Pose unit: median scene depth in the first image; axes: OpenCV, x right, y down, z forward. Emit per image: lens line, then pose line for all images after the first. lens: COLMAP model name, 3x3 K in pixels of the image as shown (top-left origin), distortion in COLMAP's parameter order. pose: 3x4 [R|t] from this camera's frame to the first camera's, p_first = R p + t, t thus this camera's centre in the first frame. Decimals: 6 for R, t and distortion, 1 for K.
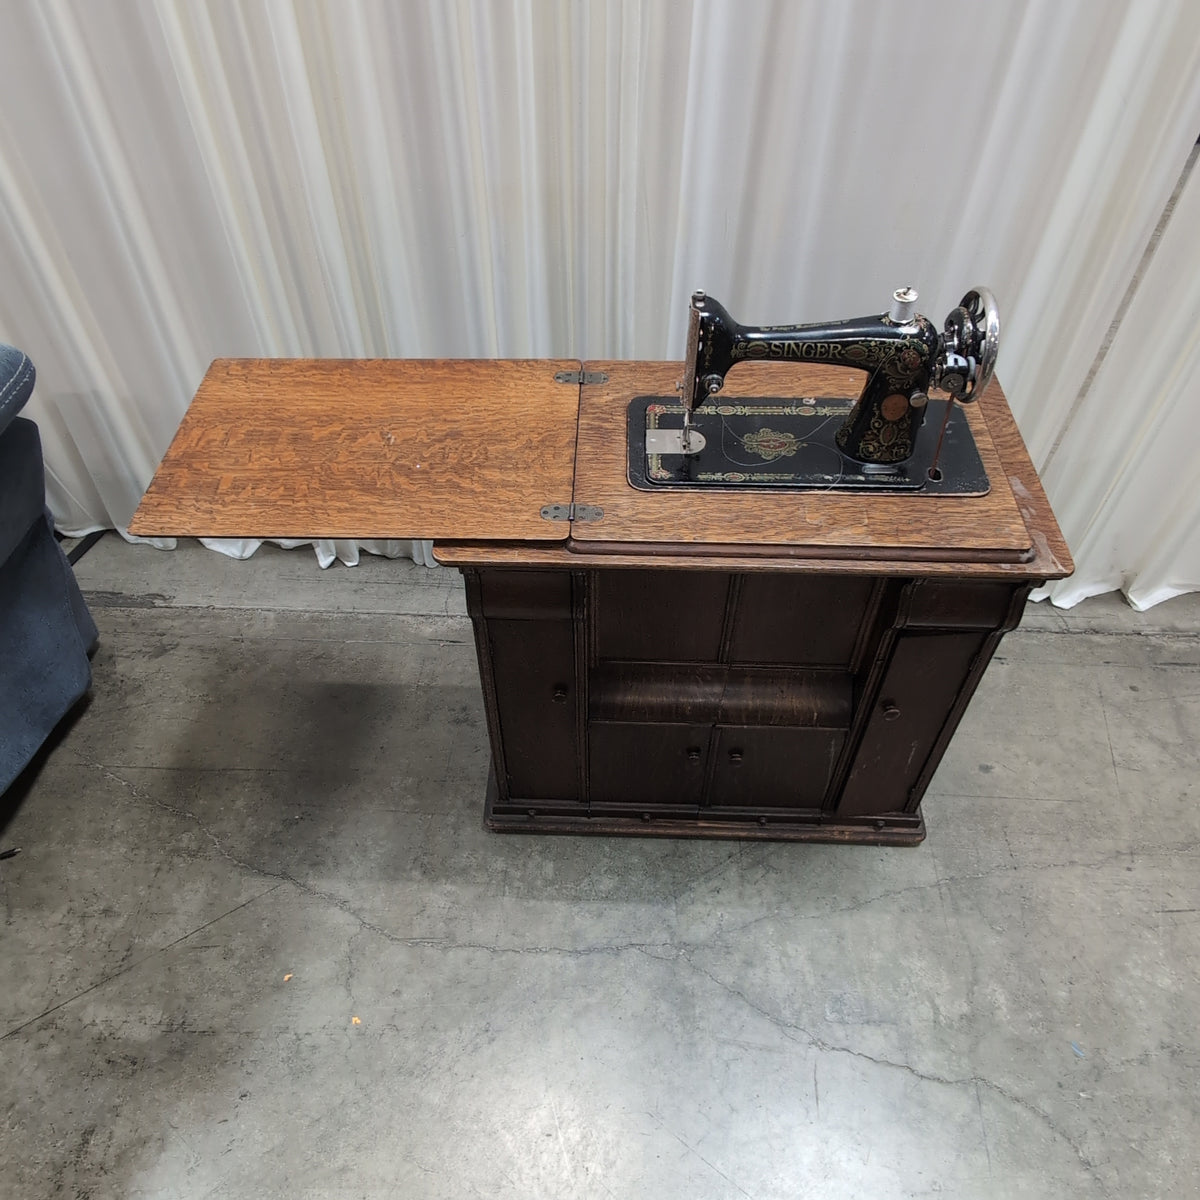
lens RADIAL K [[920.4, 0, 591.1], [0, 920.4, 586.3], [0, 0, 1]] dist [0.041119, -0.027986]
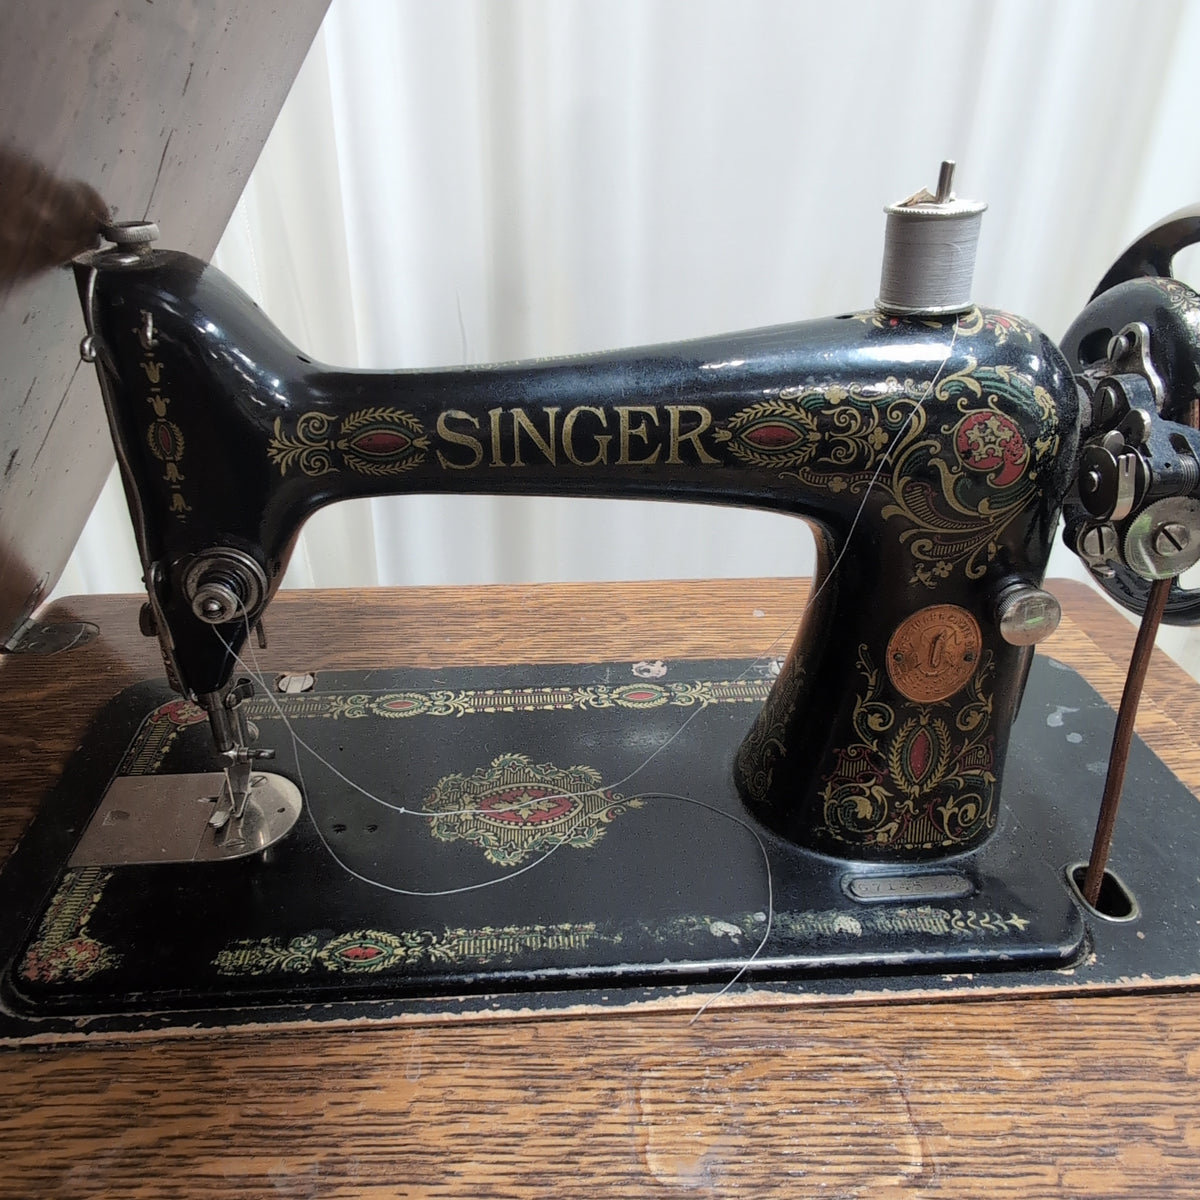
lens RADIAL K [[920.4, 0, 599.4], [0, 920.4, 616.9], [0, 0, 1]] dist [0.041119, -0.027986]
pose [[0.993744, -0.034201, 0.106320, 0.162030], [0.066419, 0.946299, -0.316396, -0.099879], [-0.089790, 0.321478, 0.942650, 0.600046]]
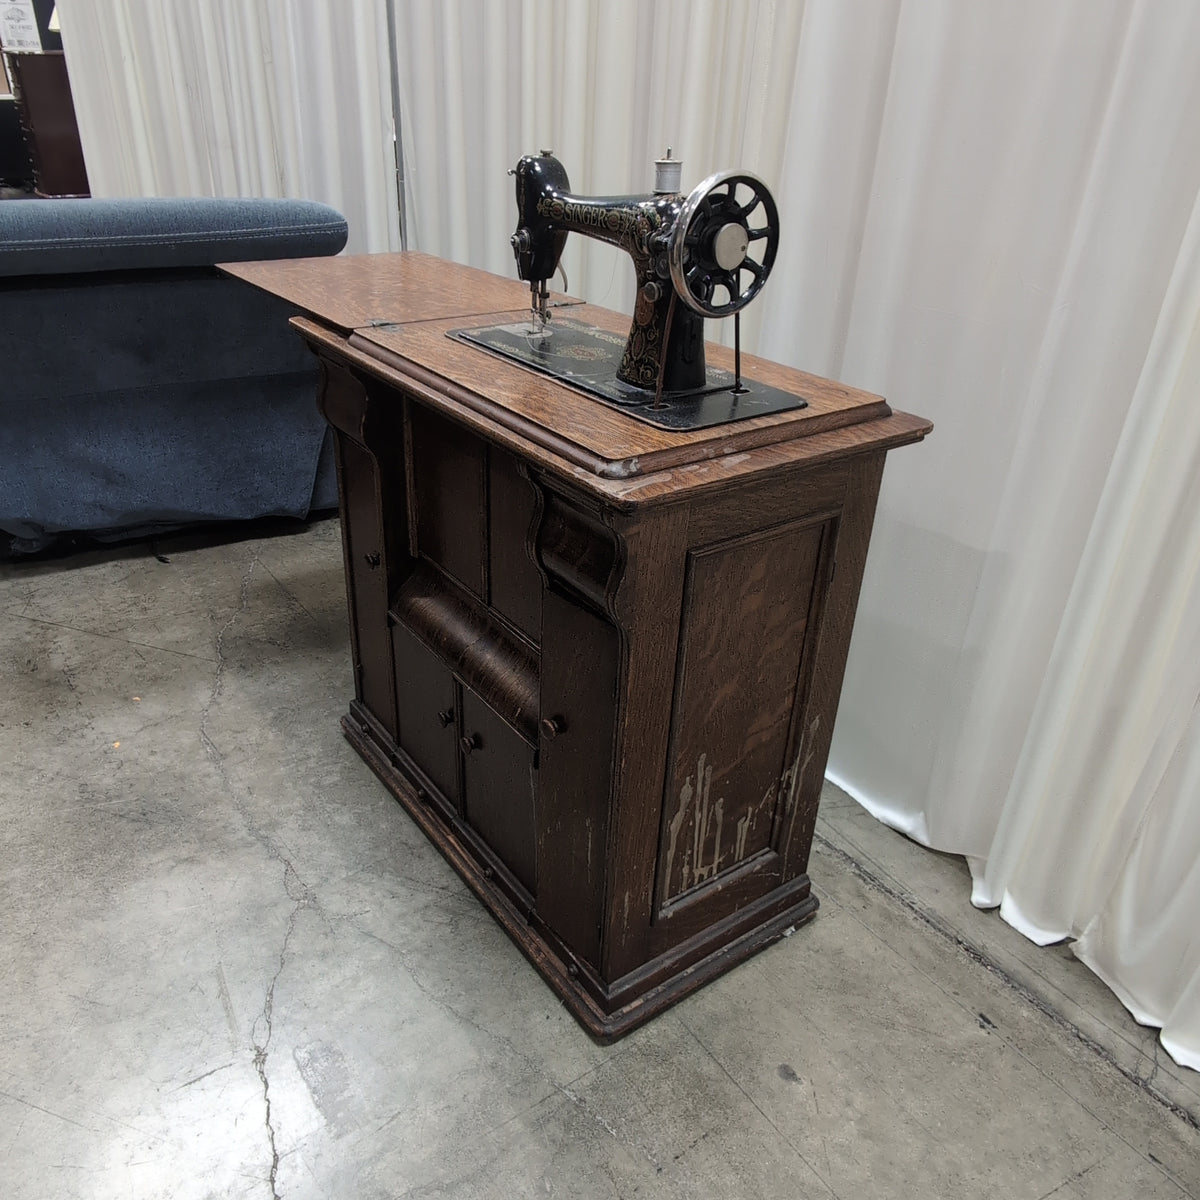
lens RADIAL K [[920.4, 0, 617.7], [0, 920.4, 616.0], [0, 0, 1]] dist [0.041119, -0.027986]
pose [[0.640027, 0.409603, -0.650071, 0.774516], [-0.604247, 0.790925, -0.096557, 0.097554], [0.474607, 0.454602, 0.753714, 0.387964]]
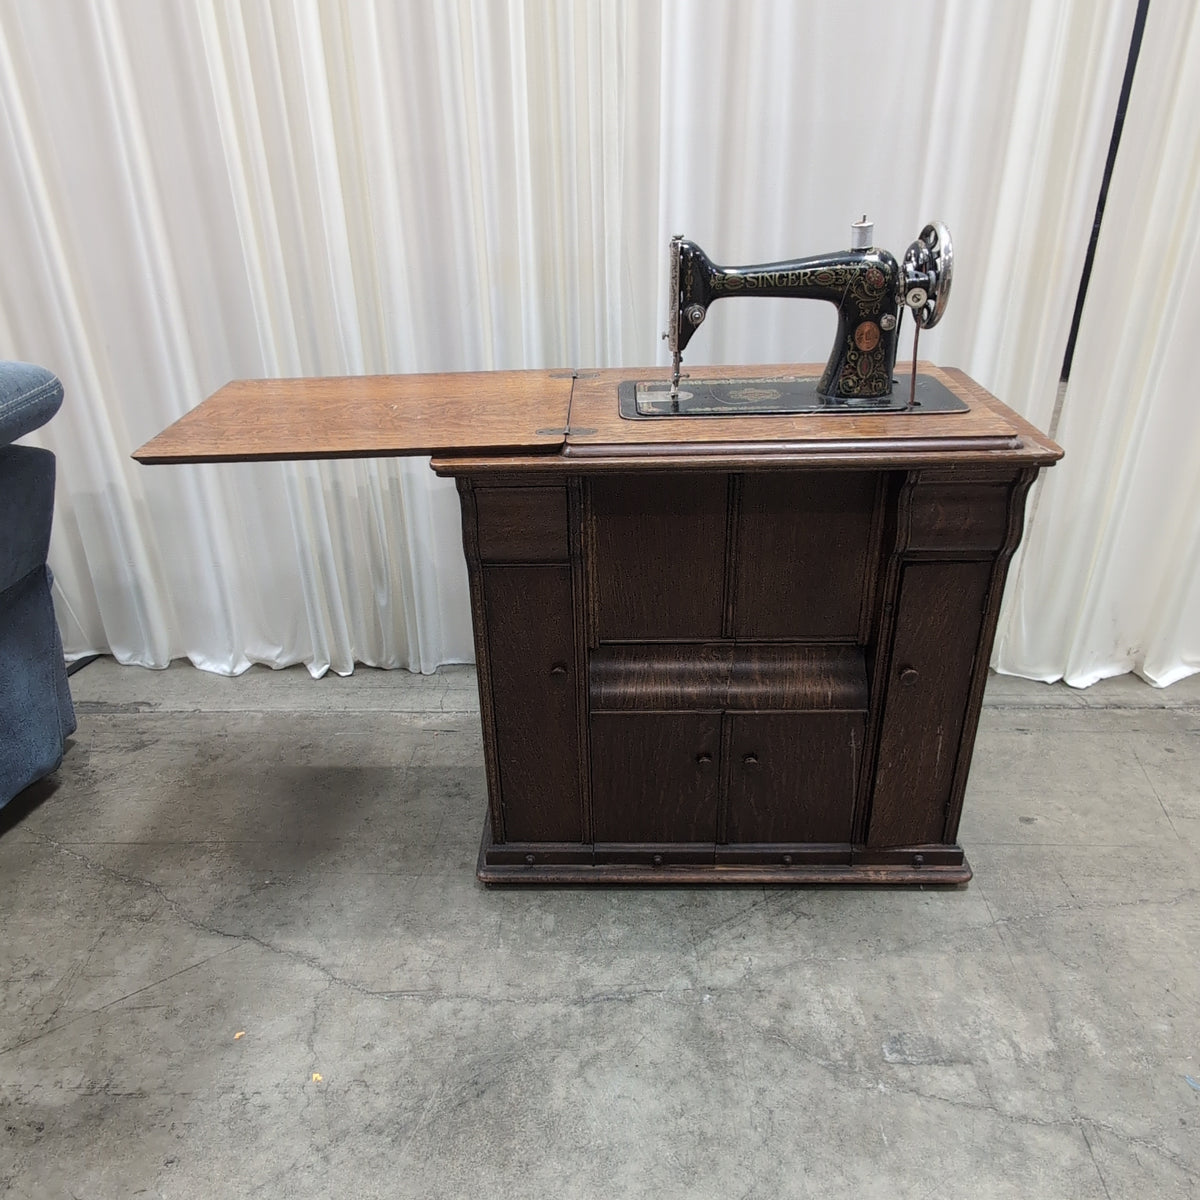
lens RADIAL K [[920.4, 0, 590.9], [0, 920.4, 599.6], [0, 0, 1]] dist [0.041119, -0.027986]
pose [[0.999671, -0.025344, 0.003882, -0.002083], [0.025139, 0.939066, -0.342815, 0.359184], [0.005043, 0.342800, 0.939395, 0.078875]]
